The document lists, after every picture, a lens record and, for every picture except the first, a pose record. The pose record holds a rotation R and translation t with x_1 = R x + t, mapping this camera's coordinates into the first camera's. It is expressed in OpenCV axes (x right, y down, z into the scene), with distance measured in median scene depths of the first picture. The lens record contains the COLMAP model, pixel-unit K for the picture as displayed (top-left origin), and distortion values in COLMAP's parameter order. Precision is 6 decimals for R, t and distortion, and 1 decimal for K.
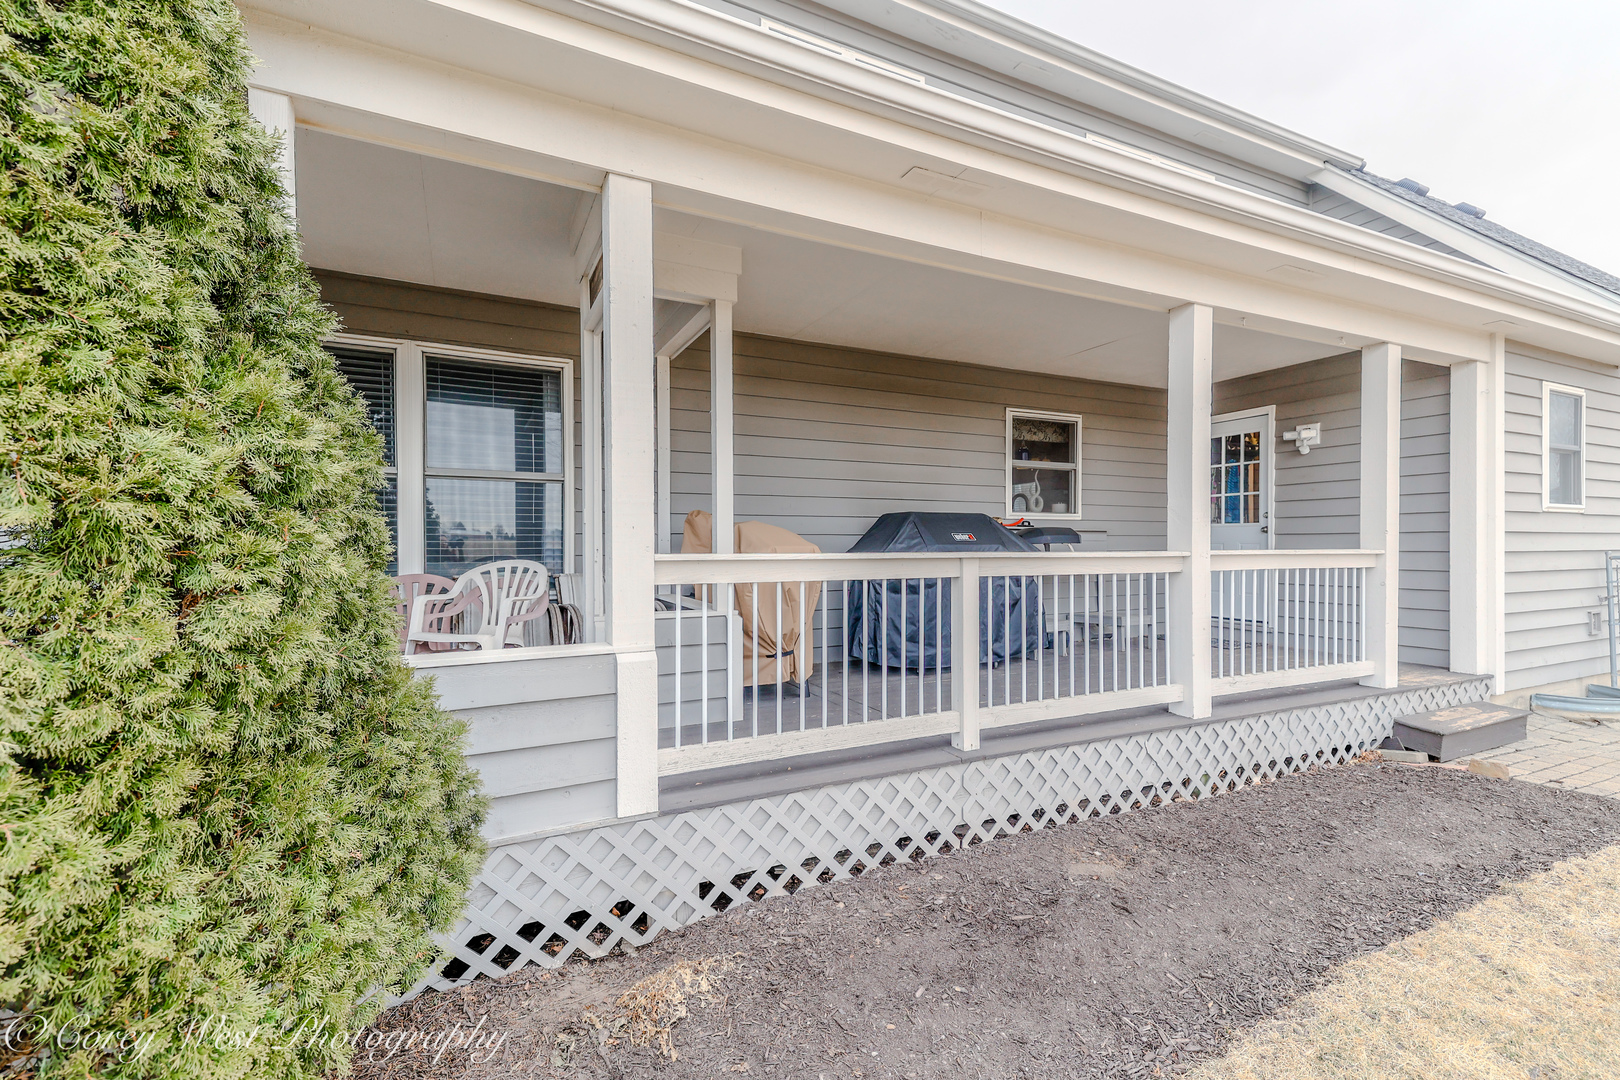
lens RADIAL K [[694.8, 0, 810.0], [0, 694.8, 540.0], [0, 0, 1]] dist [0.018603, 0.000029]
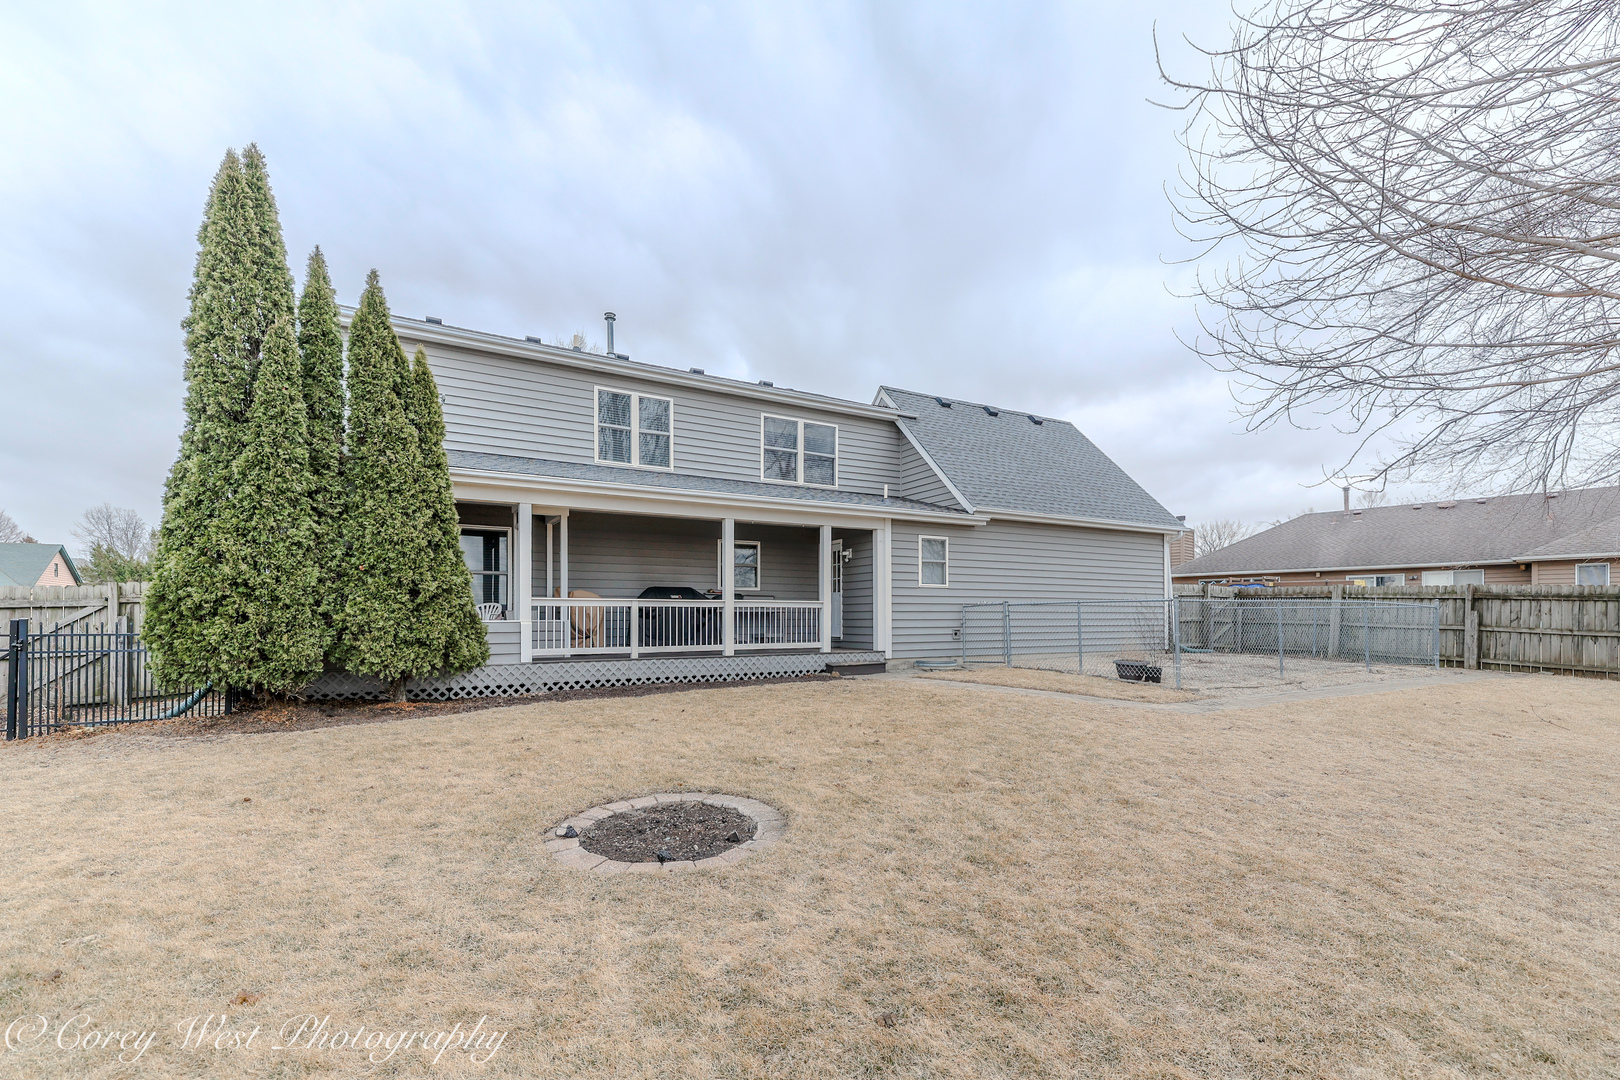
lens RADIAL K [[716.9, 0, 851.4], [0, 716.9, 604.2], [0, 0, 1]] dist [-0.000115, -0.000025]
pose [[0.993376, 0.001889, 0.114898, 0.809451], [-0.000582, 0.999935, -0.011409, 0.076095], [-0.114912, 0.011267, 0.993312, -2.360123]]
